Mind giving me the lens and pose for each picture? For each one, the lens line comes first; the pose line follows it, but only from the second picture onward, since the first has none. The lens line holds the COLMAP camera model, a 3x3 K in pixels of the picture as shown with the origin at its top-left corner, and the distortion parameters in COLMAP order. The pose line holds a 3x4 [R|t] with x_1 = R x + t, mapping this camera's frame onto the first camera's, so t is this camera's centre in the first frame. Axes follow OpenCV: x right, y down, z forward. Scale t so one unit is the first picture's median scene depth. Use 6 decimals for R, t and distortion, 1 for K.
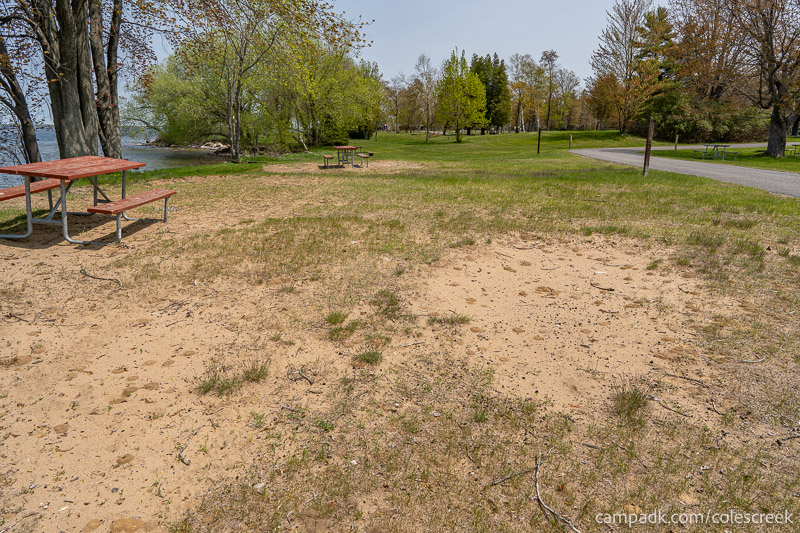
lens RADIAL K [[534.2, 0, 396.8], [0, 534.2, 265.0], [0, 0, 1]] dist [0.002328, 0.000657]
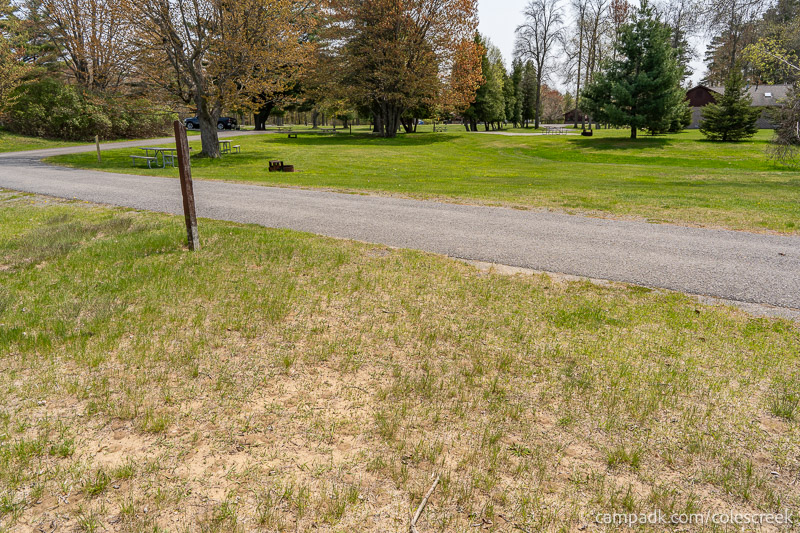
lens RADIAL K [[534.2, 0, 396.8], [0, 534.2, 265.0], [0, 0, 1]] dist [0.002328, 0.000657]
pose [[0.513486, -0.235213, 0.825231, 0.064589], [0.232780, 0.963819, 0.129871, -0.041269], [-0.825921, 0.125410, 0.549660, 0.181111]]
